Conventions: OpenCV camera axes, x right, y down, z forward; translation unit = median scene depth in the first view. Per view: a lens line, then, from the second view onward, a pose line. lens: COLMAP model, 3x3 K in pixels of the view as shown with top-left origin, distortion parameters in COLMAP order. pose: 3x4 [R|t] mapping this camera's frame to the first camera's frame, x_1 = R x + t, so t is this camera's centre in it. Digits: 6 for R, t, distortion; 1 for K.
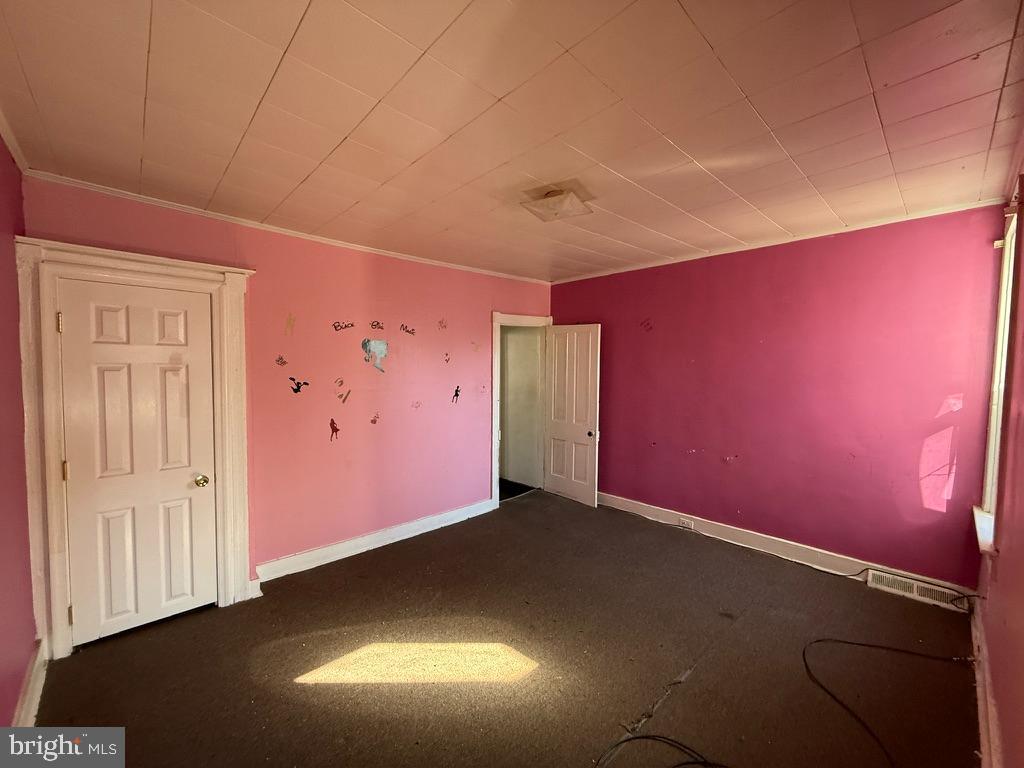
lens RADIAL K [[407.1, 0, 510.1], [0, 407.1, 383.7], [0, 0, 1]] dist [-0.001440, 0.000065]
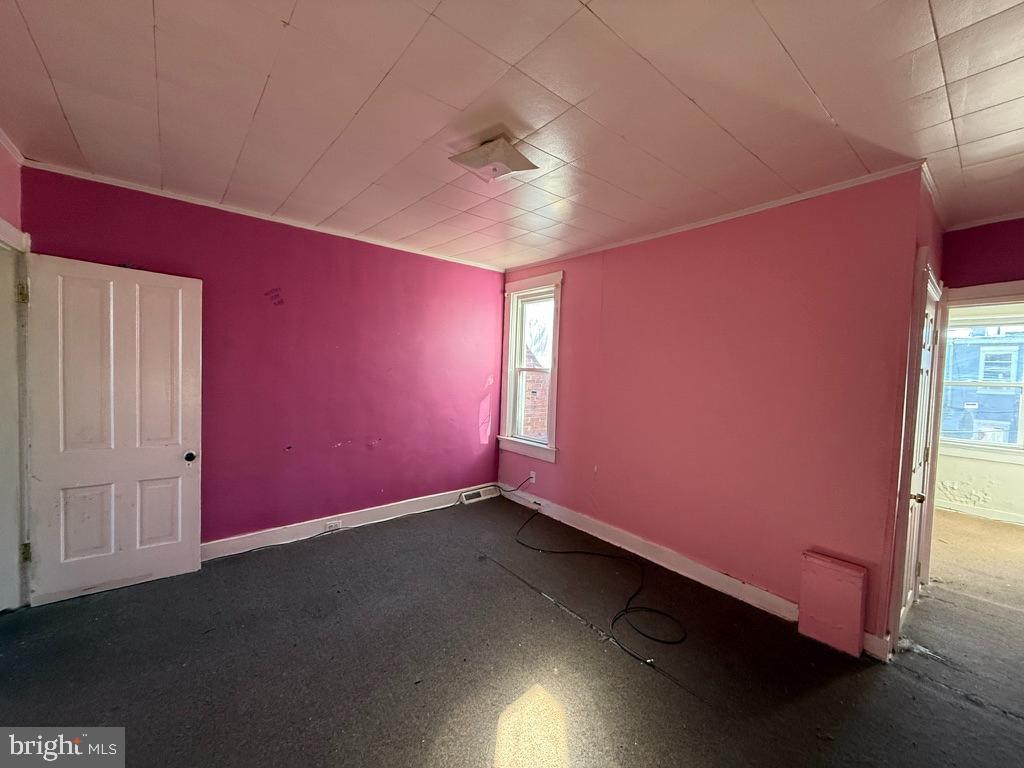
lens RADIAL K [[407.1, 0, 510.1], [0, 407.1, 383.7], [0, 0, 1]] dist [-0.001440, 0.000065]
pose [[0.052174, -0.044167, 0.997661, -0.492038], [0.011565, 0.998981, 0.043620, -0.009874], [-0.998571, 0.009262, 0.052632, 0.619727]]
